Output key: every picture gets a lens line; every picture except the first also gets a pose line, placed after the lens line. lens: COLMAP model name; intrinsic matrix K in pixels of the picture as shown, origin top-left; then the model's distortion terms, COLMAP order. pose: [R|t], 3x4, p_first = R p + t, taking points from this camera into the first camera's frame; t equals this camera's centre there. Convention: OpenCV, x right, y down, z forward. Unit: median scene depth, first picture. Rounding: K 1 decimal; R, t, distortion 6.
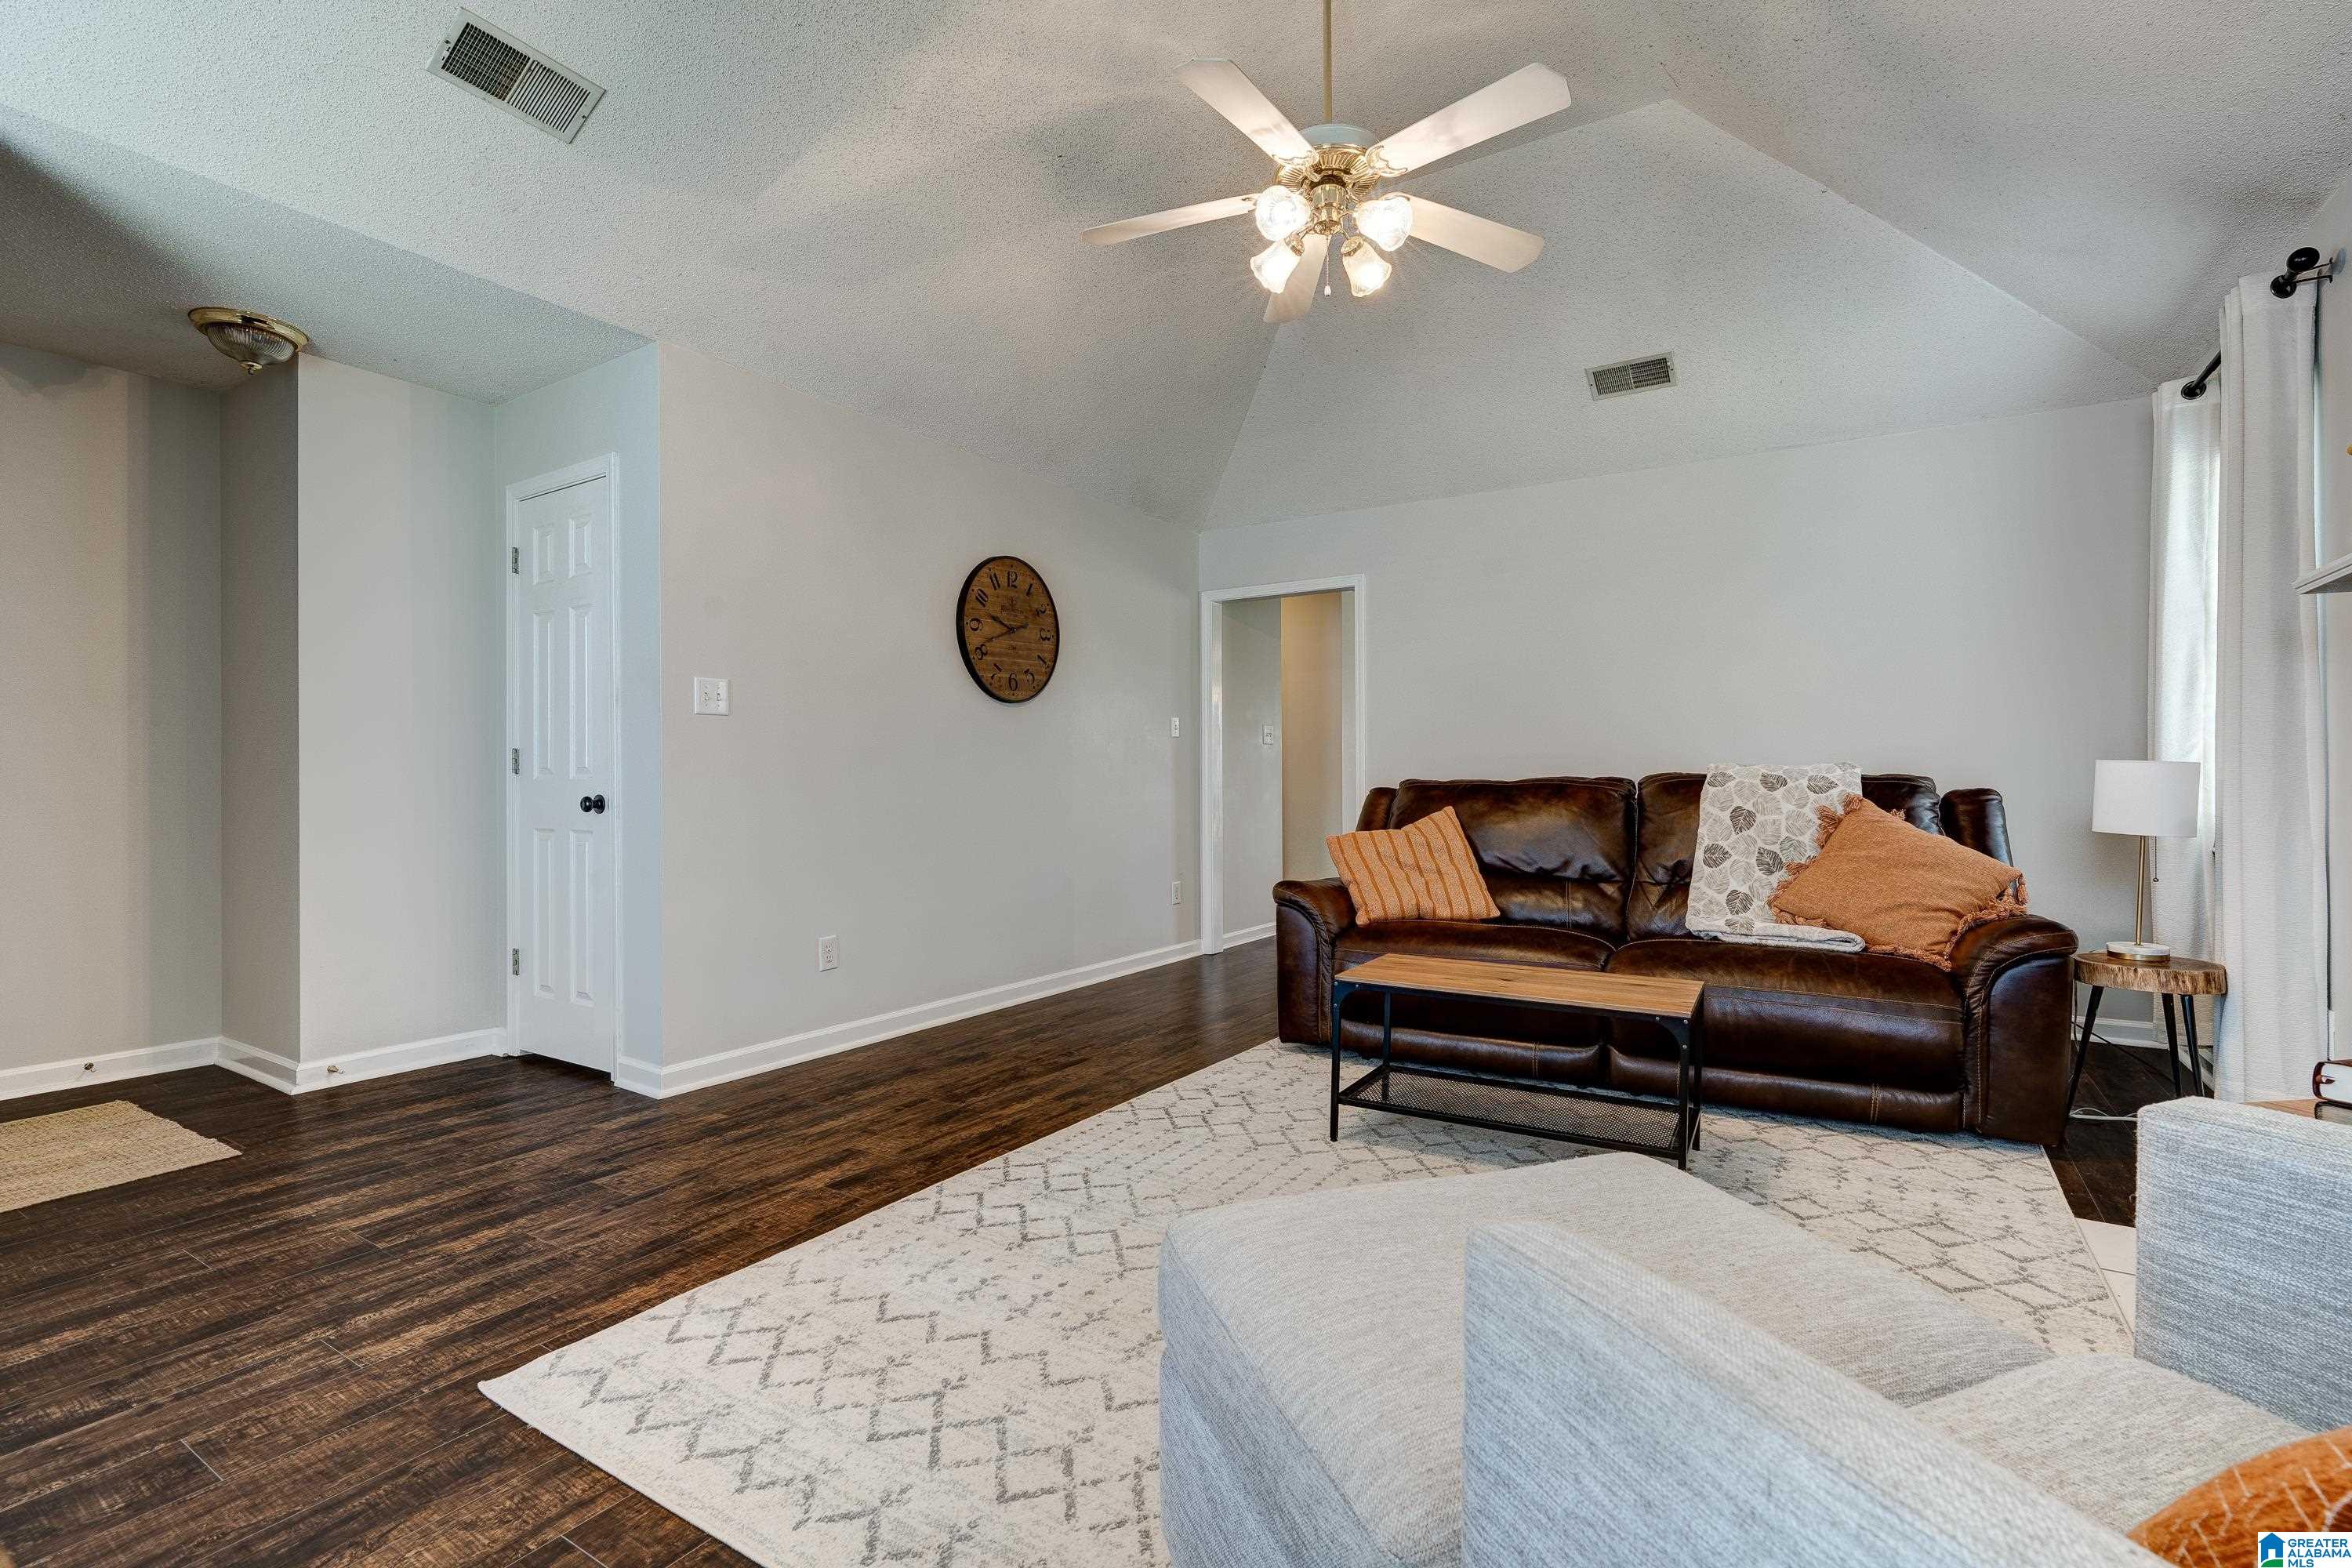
lens RADIAL K [[1076.5, 0, 1169.1], [0, 1076.5, 790.4], [0, 0, 1]] dist [-0.000412, -0.000349]
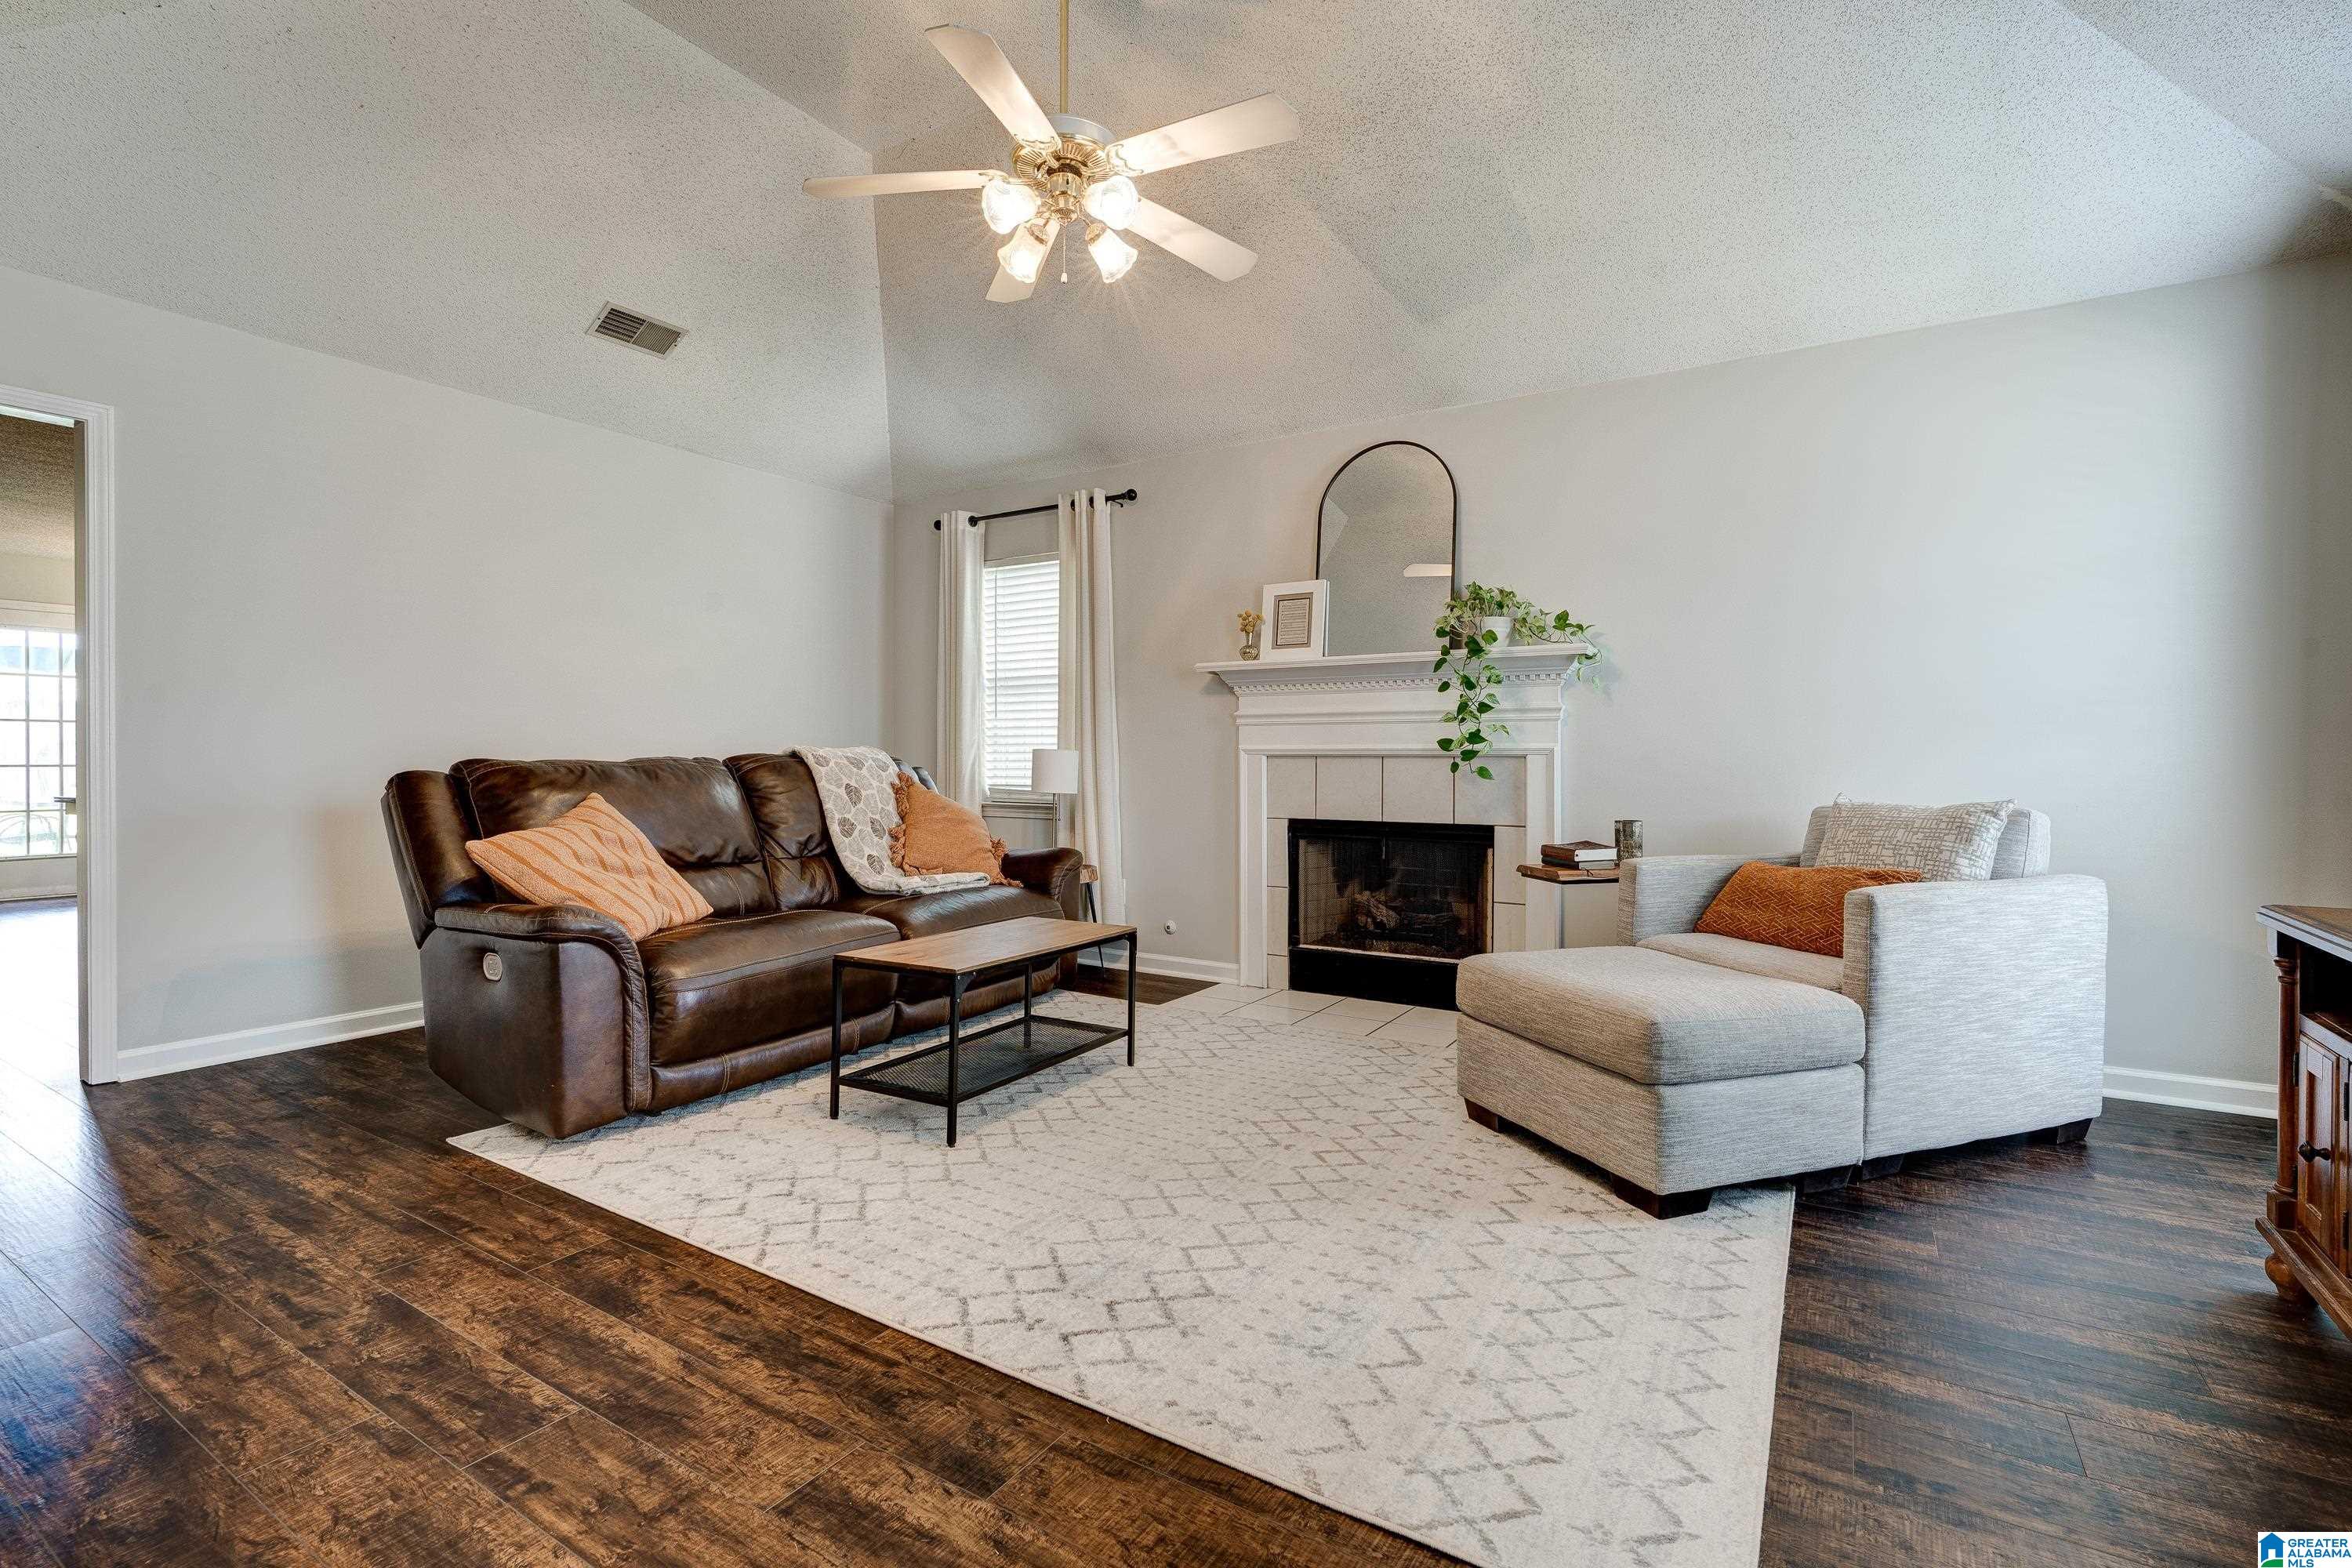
lens RADIAL K [[1079.2, 0, 1178.9], [0, 1079.2, 770.9], [0, 0, 1]] dist [-0.002631, -0.000004]
pose [[-0.020263, -0.006080, 0.999776, -0.799347], [0.005980, 0.999963, 0.006202, -0.004943], [-0.999777, 0.006104, -0.020226, 0.836872]]
